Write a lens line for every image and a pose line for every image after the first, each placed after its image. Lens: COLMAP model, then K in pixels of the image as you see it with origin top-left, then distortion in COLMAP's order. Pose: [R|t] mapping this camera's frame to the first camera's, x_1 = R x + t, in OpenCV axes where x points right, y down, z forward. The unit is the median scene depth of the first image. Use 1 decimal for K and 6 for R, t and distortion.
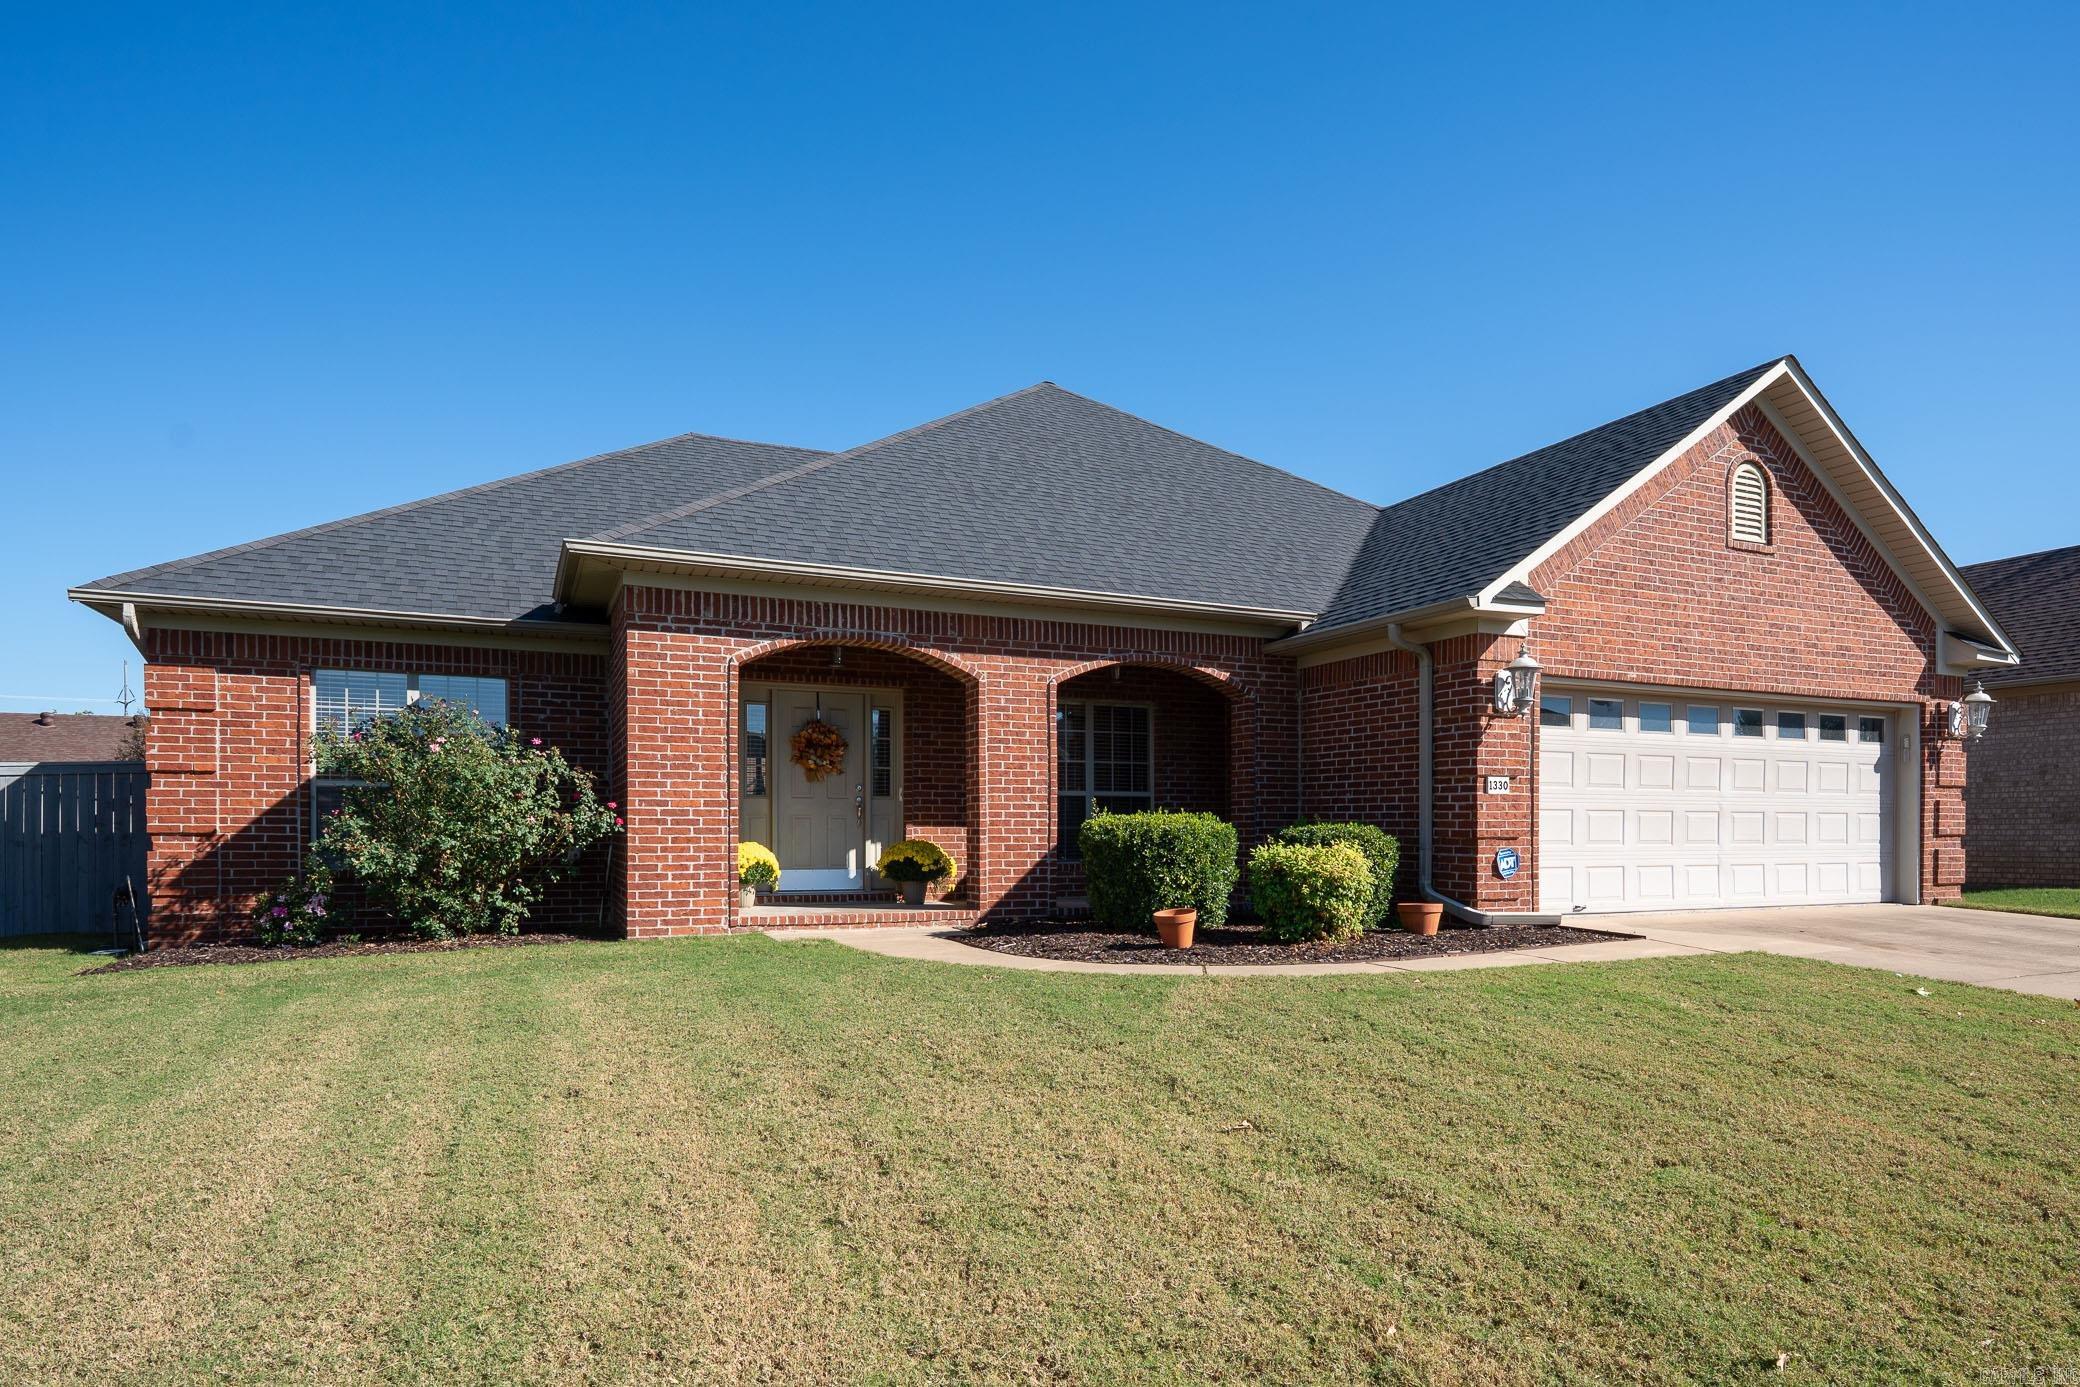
lens RADIAL K [[816.1, 0, 1040.0], [0, 816.1, 693.5], [0, 0, 1]] dist [0.000481, -0.000010]
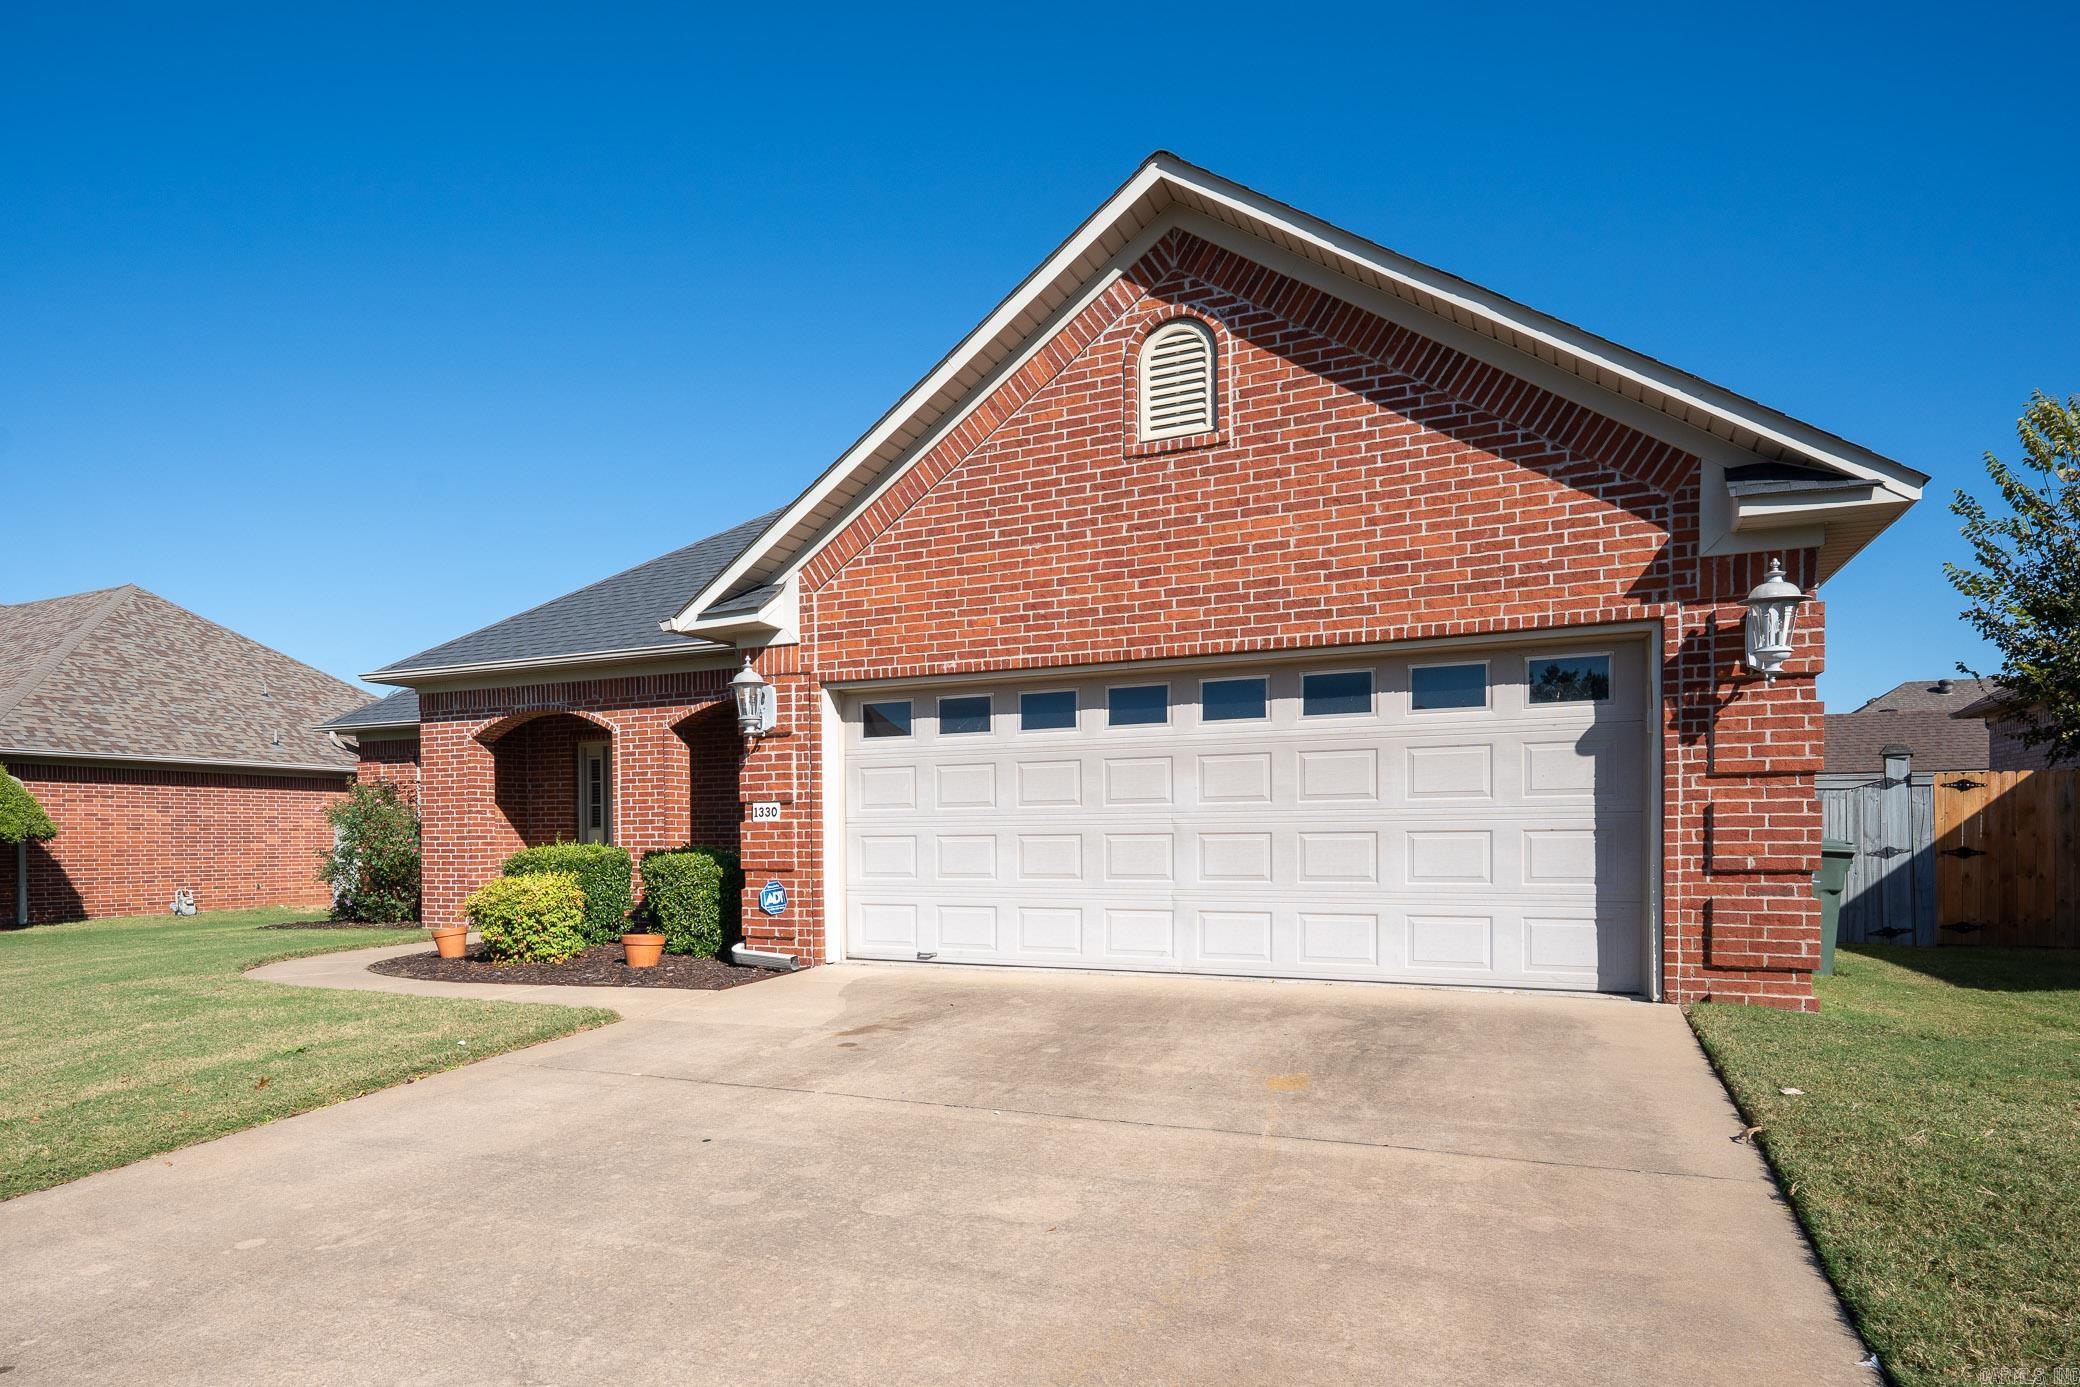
lens RADIAL K [[842.4, 0, 1052.8], [0, 842.4, 700.6], [0, 0, 1]] dist [-0.001257, -0.000210]
pose [[0.806684, -0.102777, -0.581977, 1.160587], [0.105710, 0.993974, -0.029011, 0.041808], [0.581452, -0.038118, 0.812688, 0.357708]]
